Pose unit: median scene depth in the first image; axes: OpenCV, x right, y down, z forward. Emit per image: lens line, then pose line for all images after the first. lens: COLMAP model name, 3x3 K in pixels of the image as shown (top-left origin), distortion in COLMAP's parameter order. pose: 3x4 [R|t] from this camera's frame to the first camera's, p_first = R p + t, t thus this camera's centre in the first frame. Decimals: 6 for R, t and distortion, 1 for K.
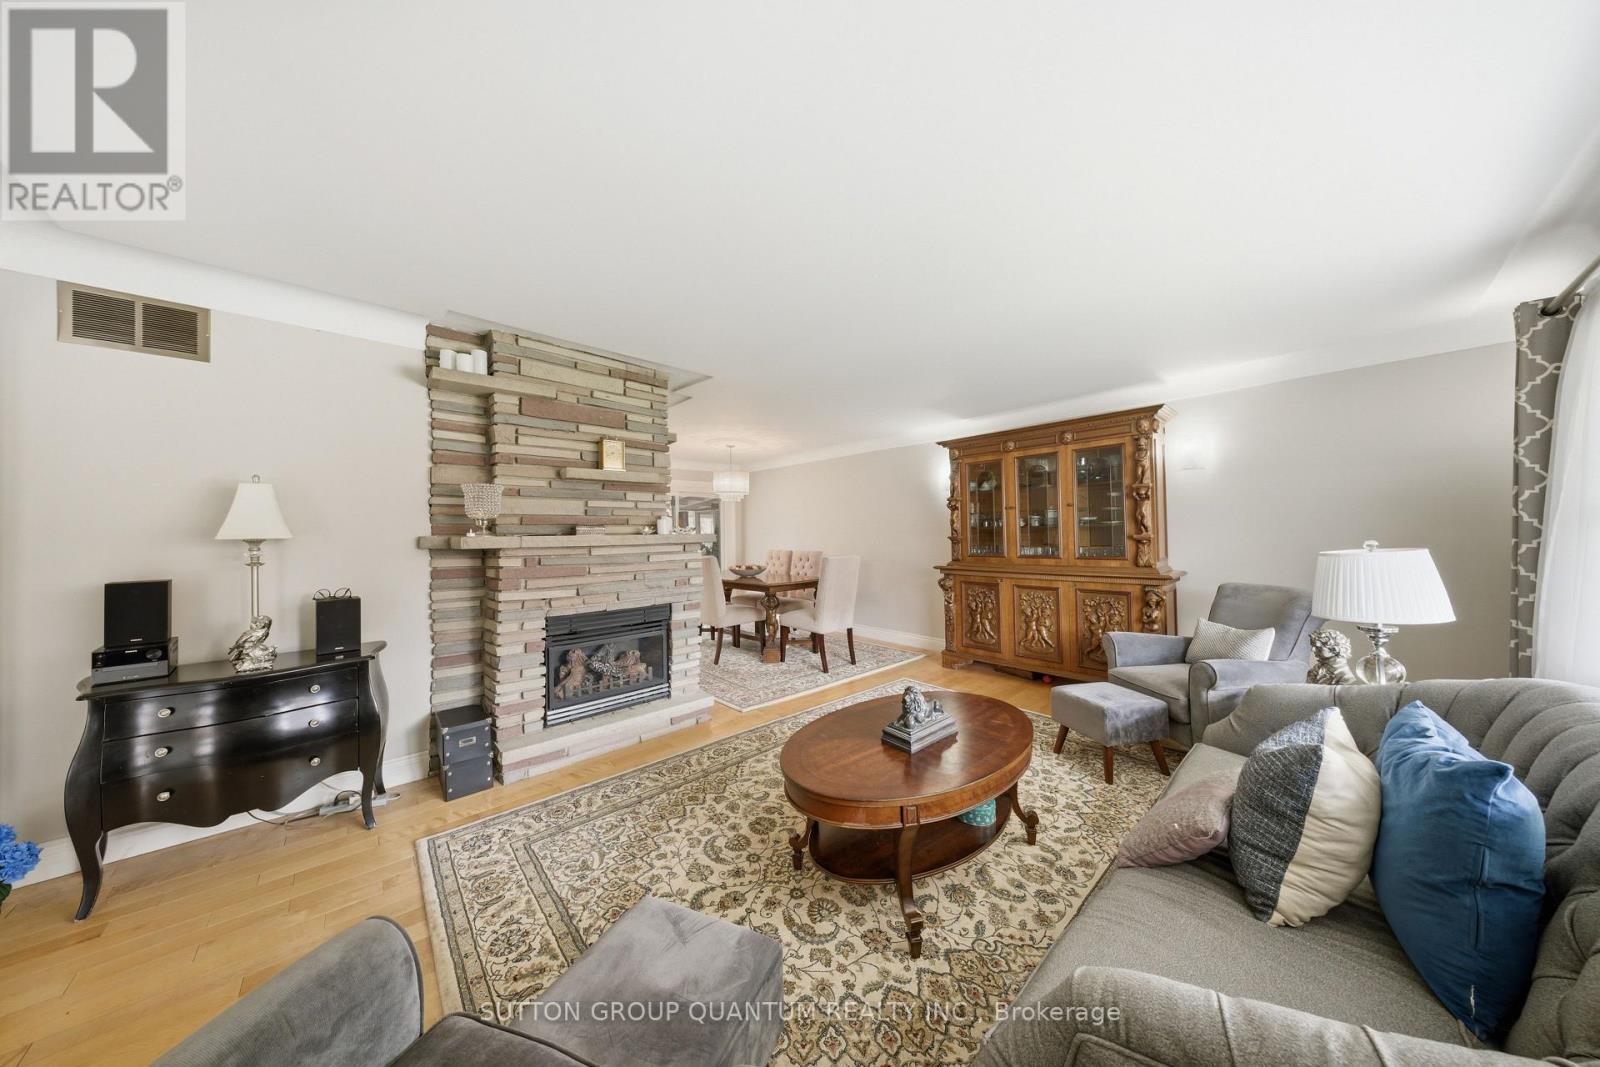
lens RADIAL K [[473.7, 0, 801.7], [0, 473.7, 534.9], [0, 0, 1]] dist [0.004626, -0.002880]
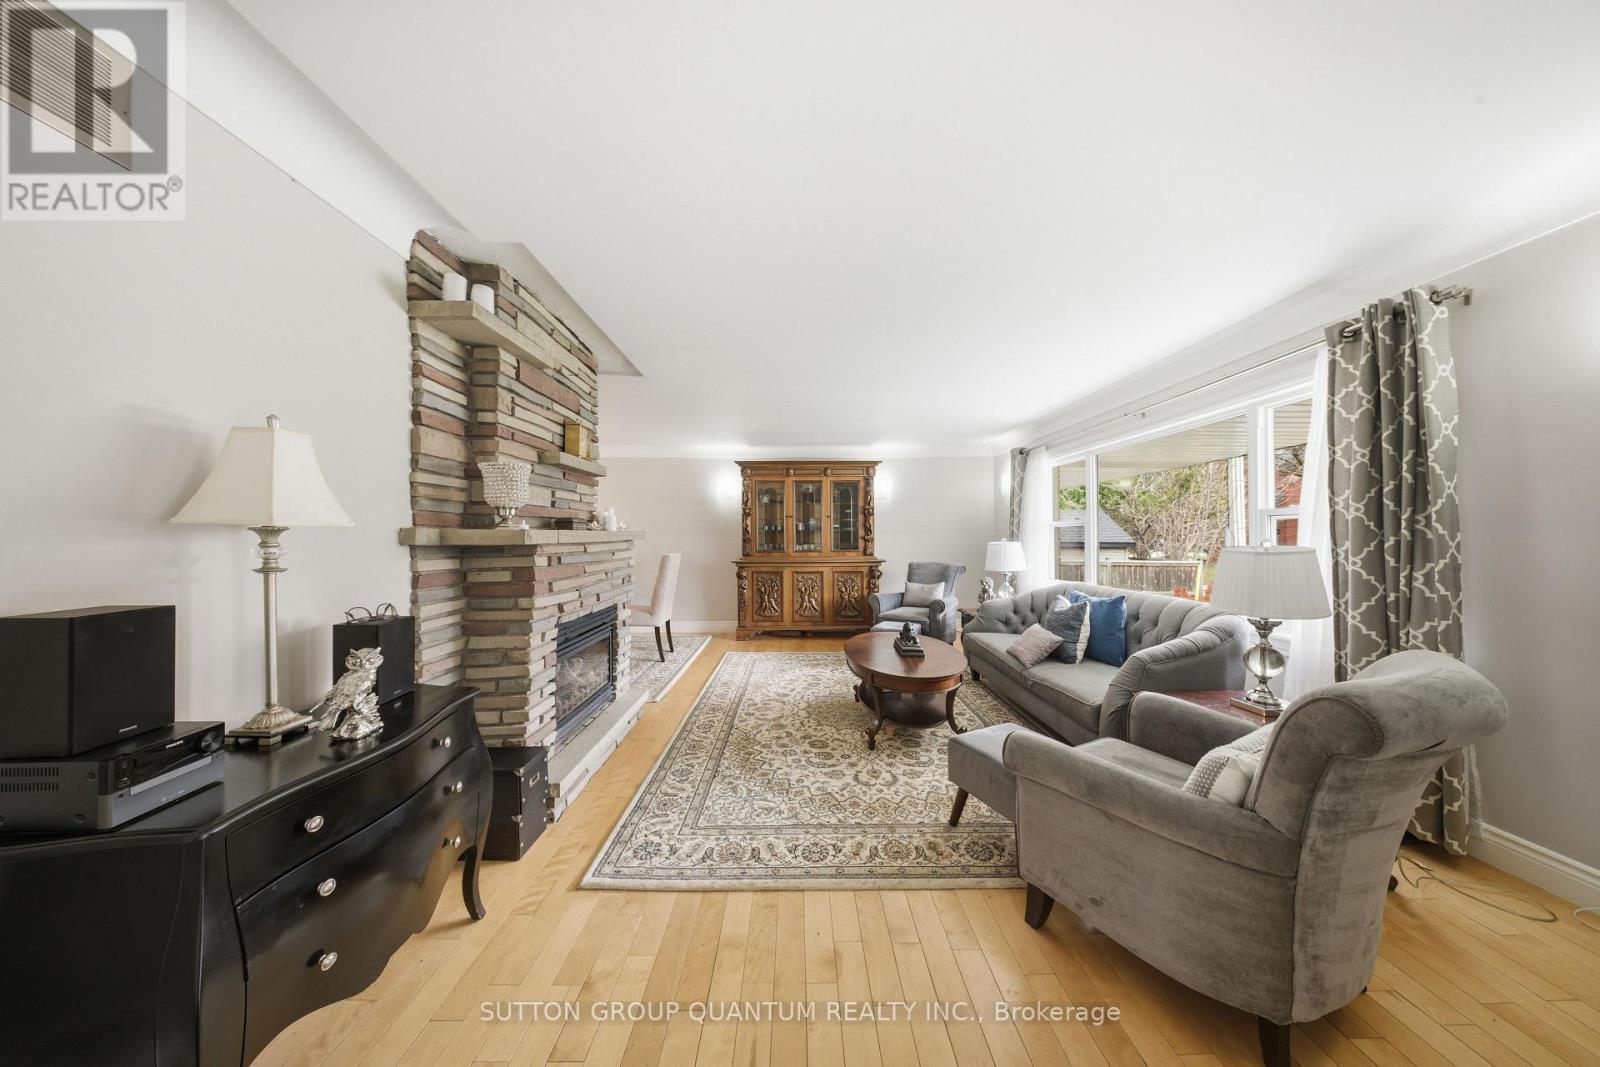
lens RADIAL K [[459.3, 0, 783.3], [0, 459.3, 544.1], [0, 0, 1]] dist [0.000771, -0.002579]
pose [[0.688198, -0.003400, 0.725515, -0.878785], [-0.006217, 0.999925, 0.010583, 0.015996], [-0.725496, -0.011794, 0.688125, 0.131109]]
